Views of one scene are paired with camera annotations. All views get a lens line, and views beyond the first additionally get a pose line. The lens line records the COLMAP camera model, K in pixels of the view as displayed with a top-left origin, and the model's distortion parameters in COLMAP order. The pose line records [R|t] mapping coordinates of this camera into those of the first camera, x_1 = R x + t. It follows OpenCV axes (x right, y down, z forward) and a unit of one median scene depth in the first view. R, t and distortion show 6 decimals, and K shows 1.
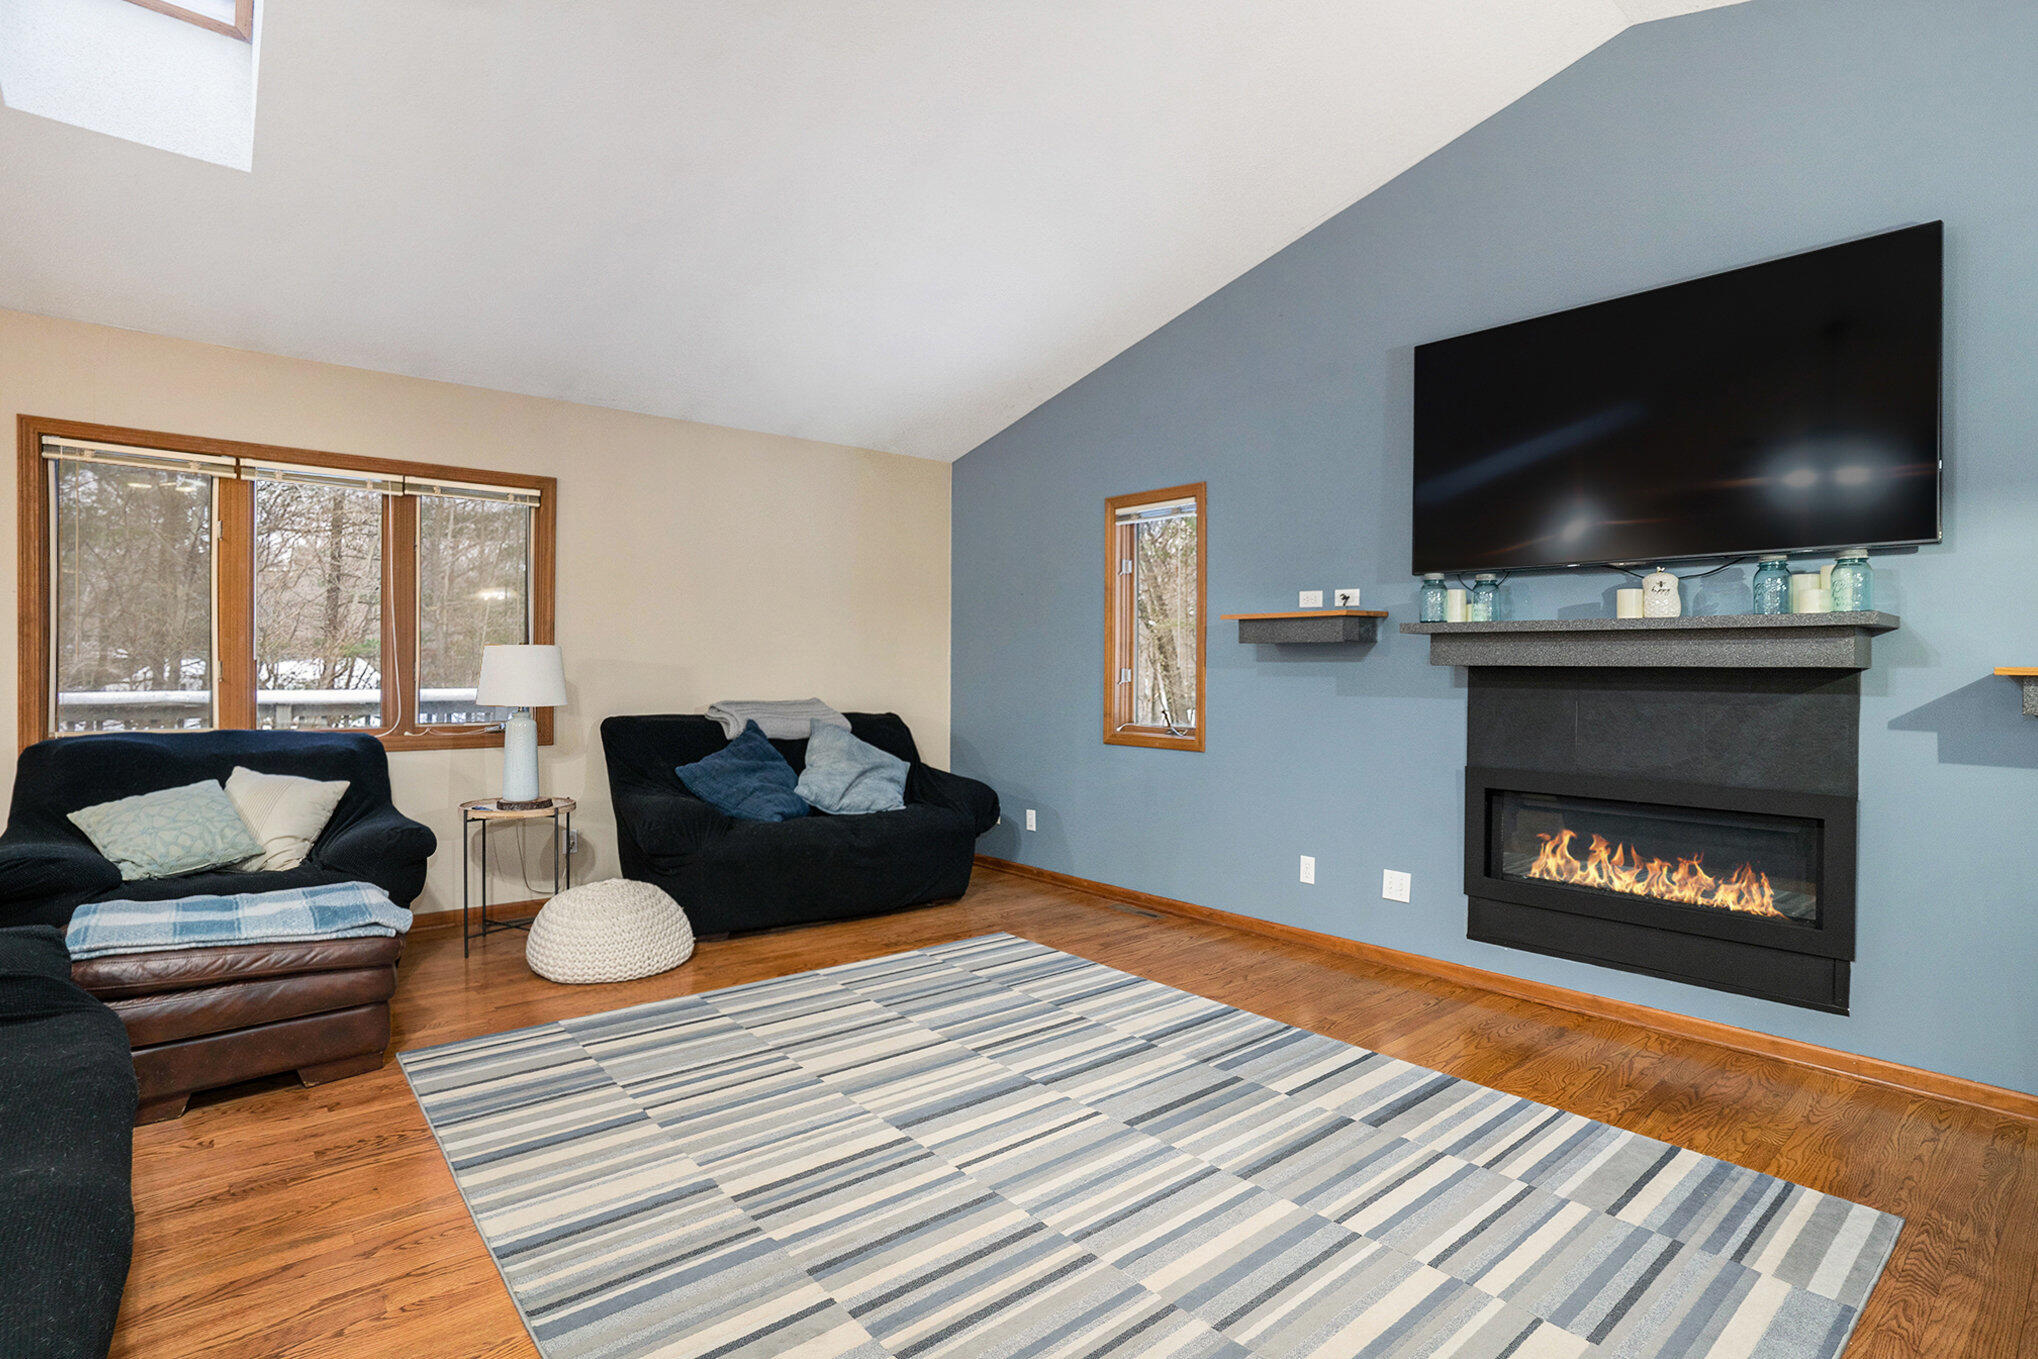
lens RADIAL K [[1013.3, 0, 1029.9], [0, 1013.3, 674.6], [0, 0, 1]] dist [-0.081562, 0.035318]
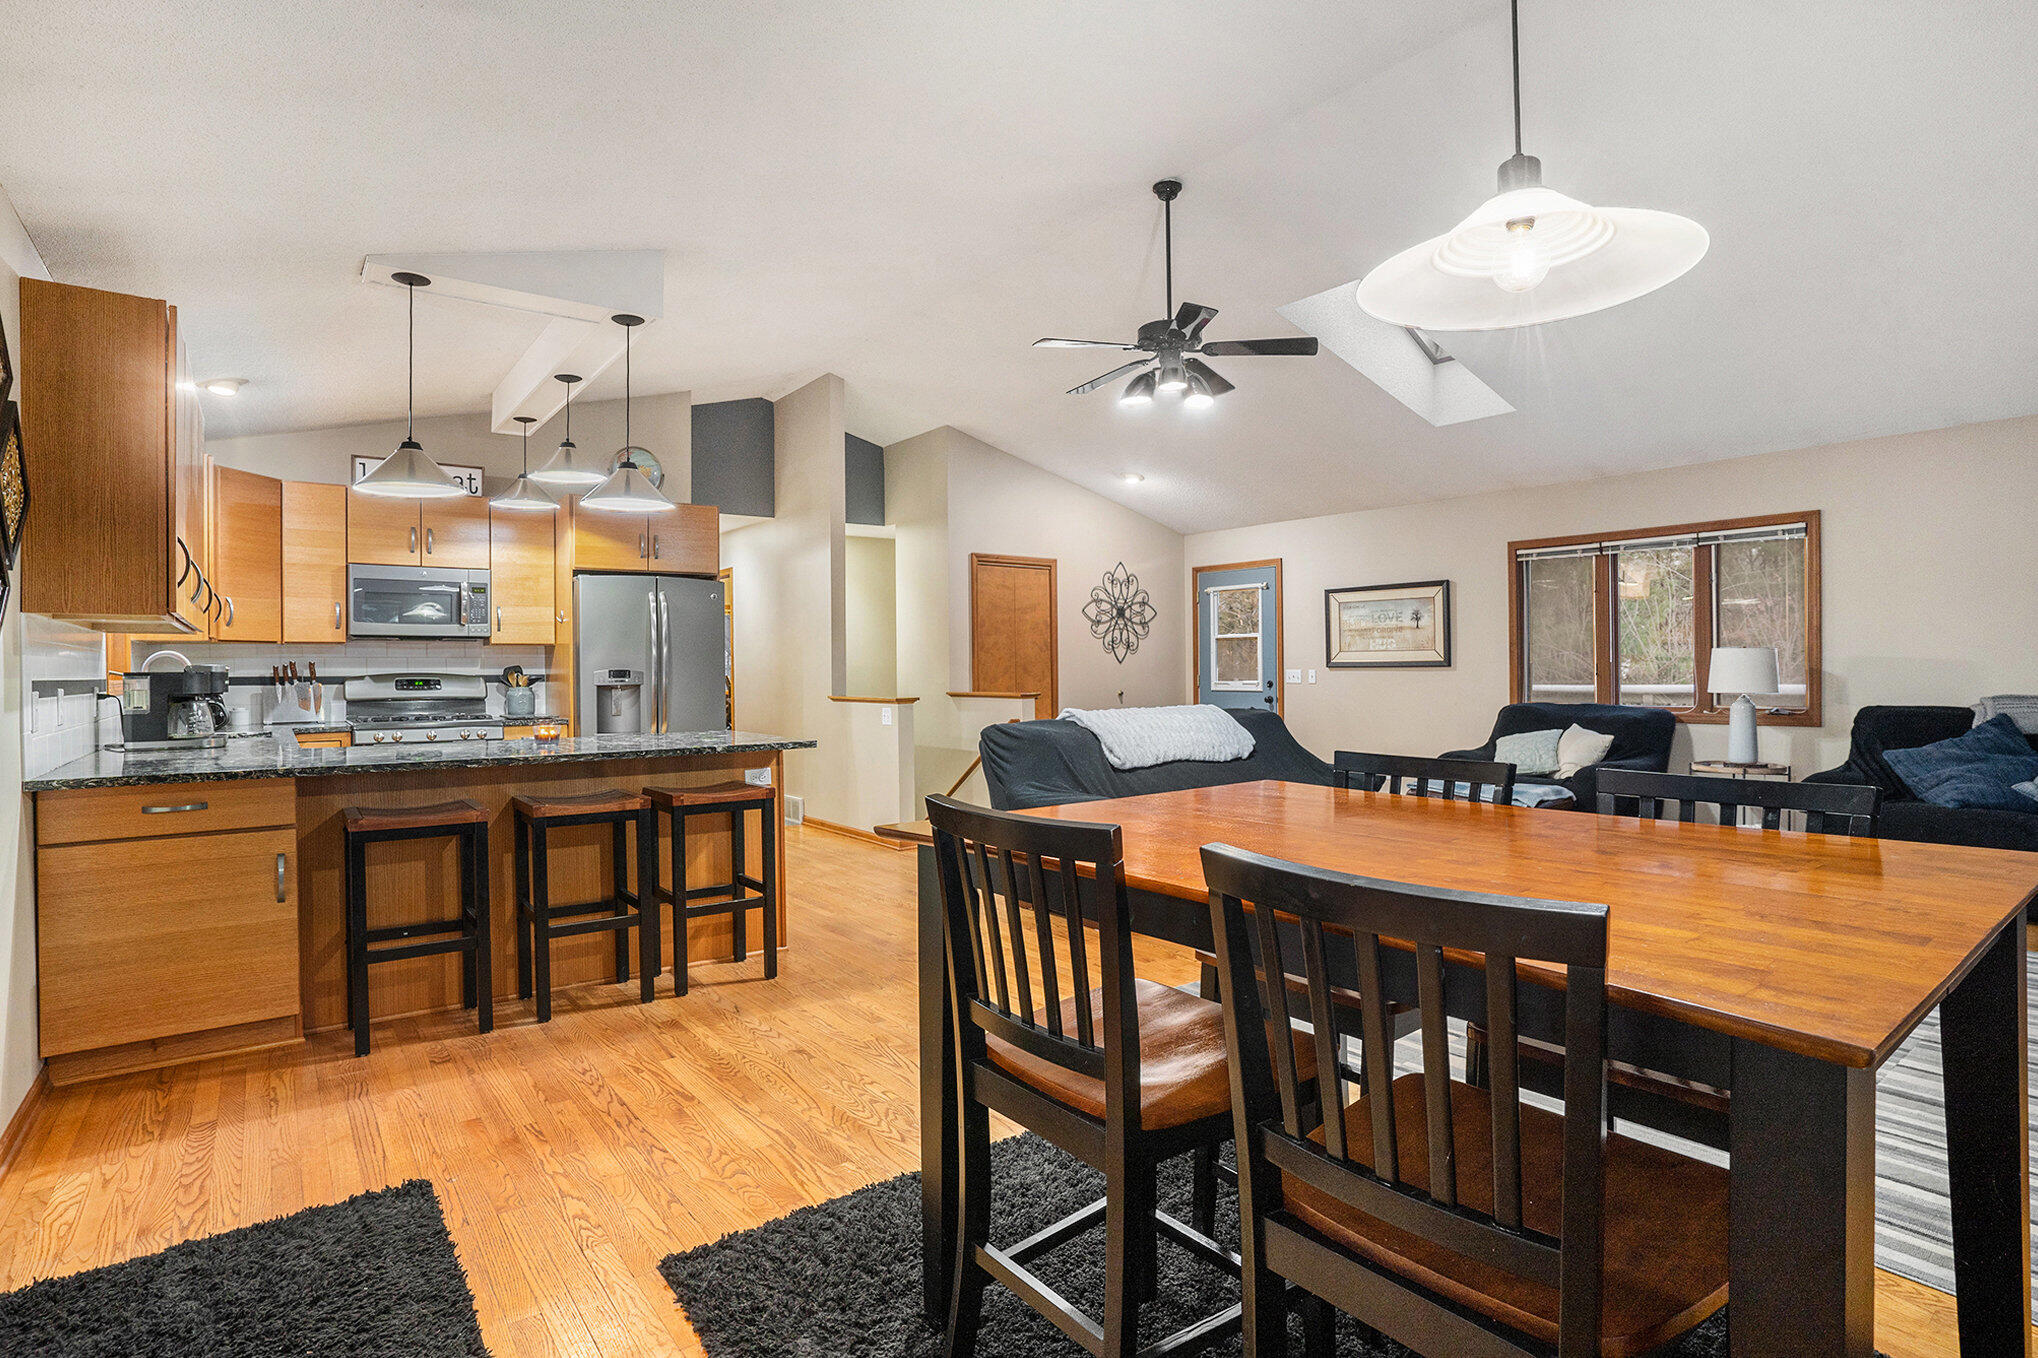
lens RADIAL K [[1013.3, 0, 1029.9], [0, 1013.3, 674.1], [0, 0, 1]] dist [-0.081562, 0.035318]
pose [[-0.052261, -0.004295, -0.998624, 1.272507], [0.003962, 0.999982, -0.004508, 0.010922], [0.998626, -0.004192, -0.052243, 0.144299]]
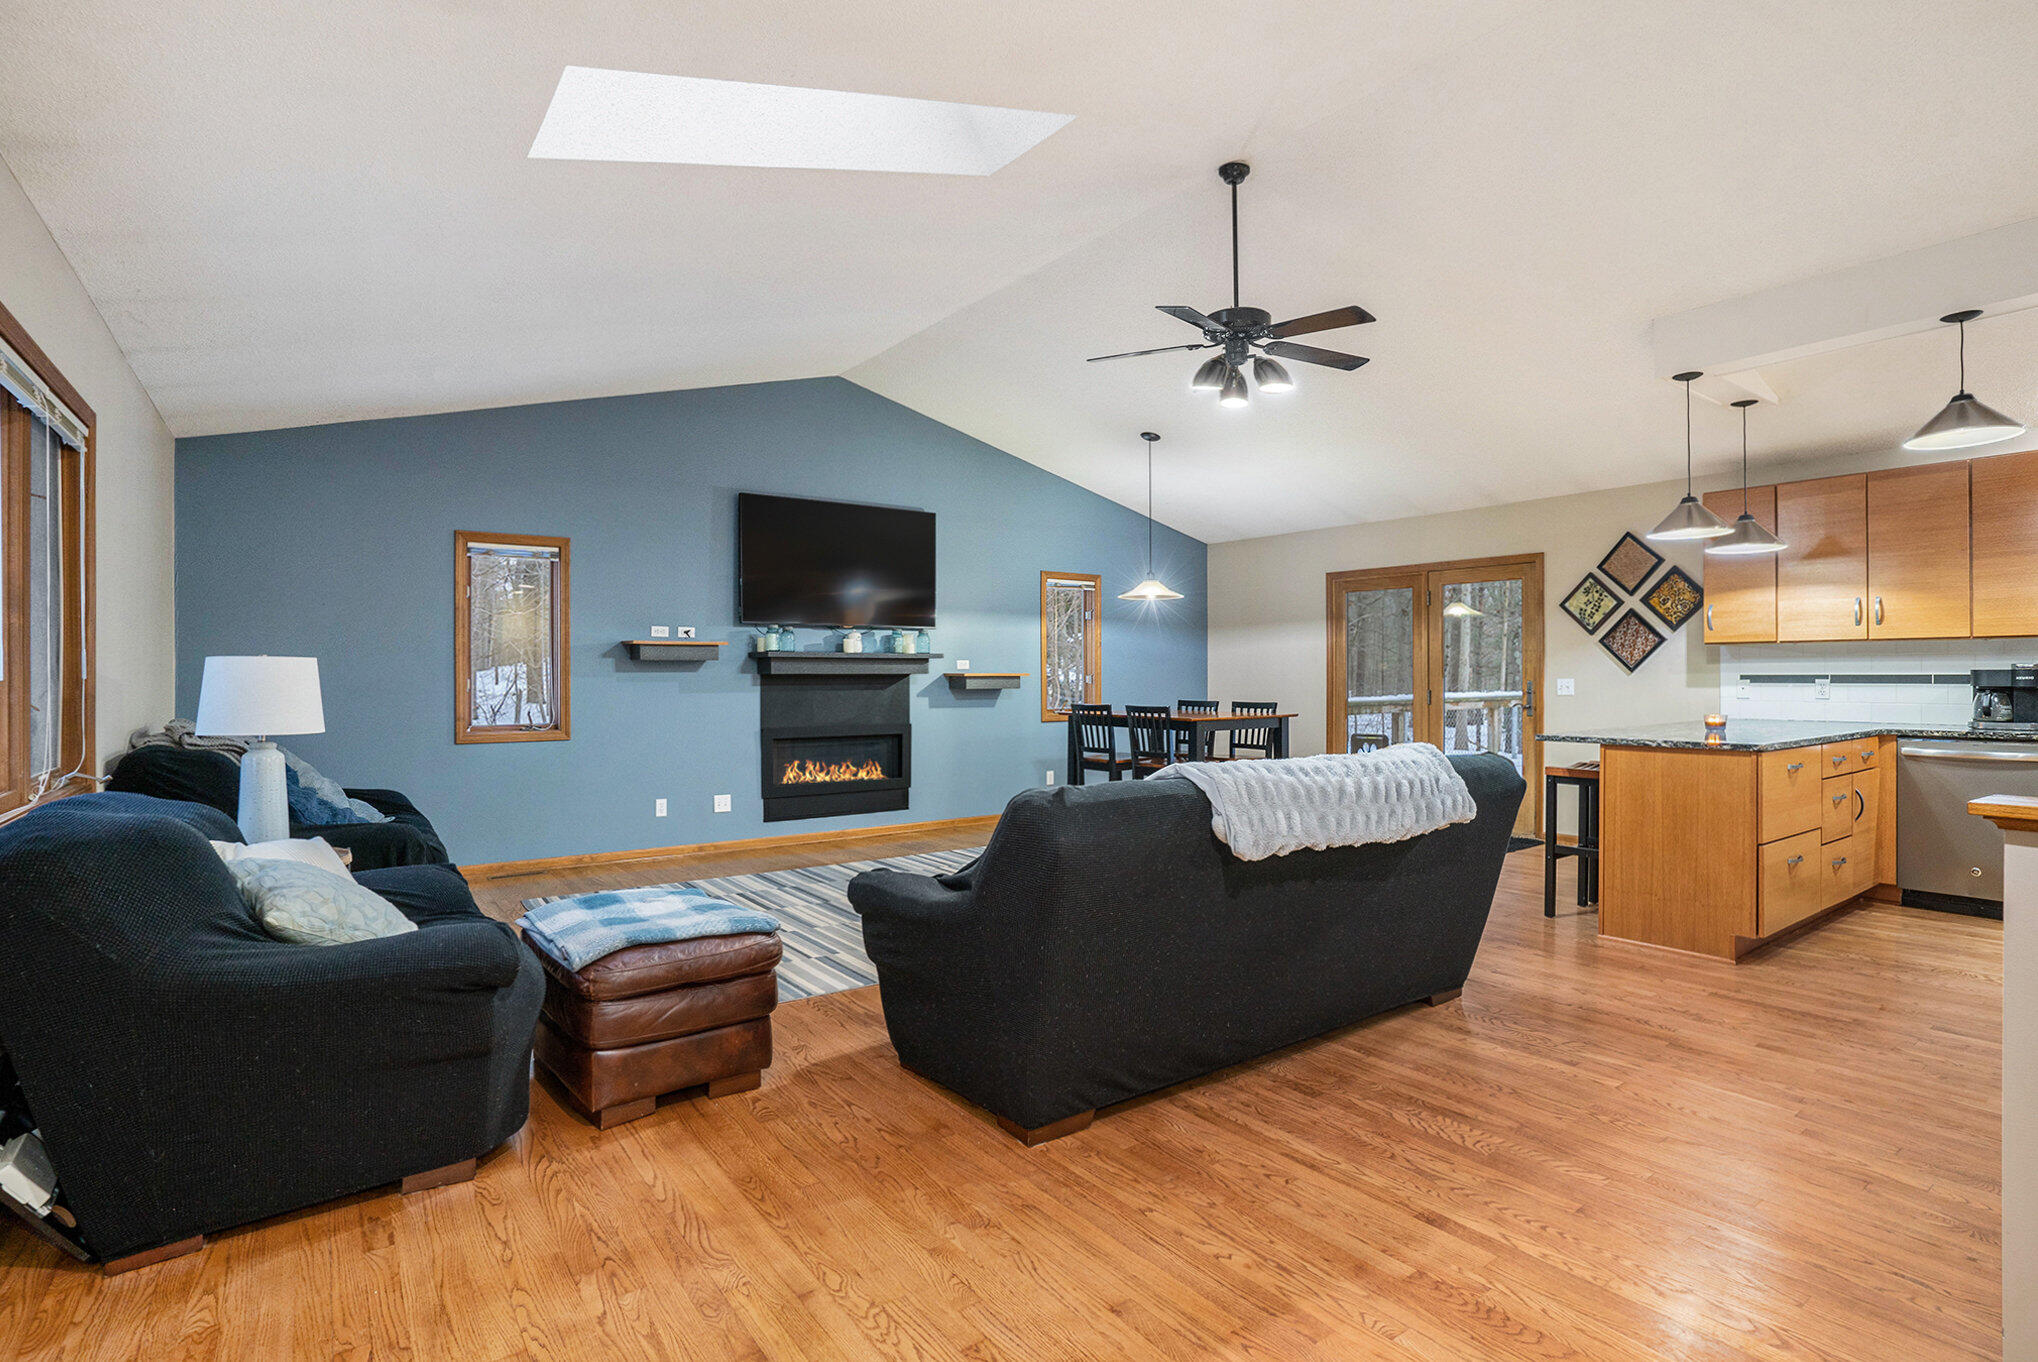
lens RADIAL K [[1013.3, 0, 1029.9], [0, 1013.3, 676.1], [0, 0, 1]] dist [-0.081562, 0.035318]
pose [[0.068526, -0.009383, 0.997605, -1.777974], [0.009467, 0.999917, 0.008755, -0.022167], [-0.997604, 0.008844, 0.068609, 0.486160]]
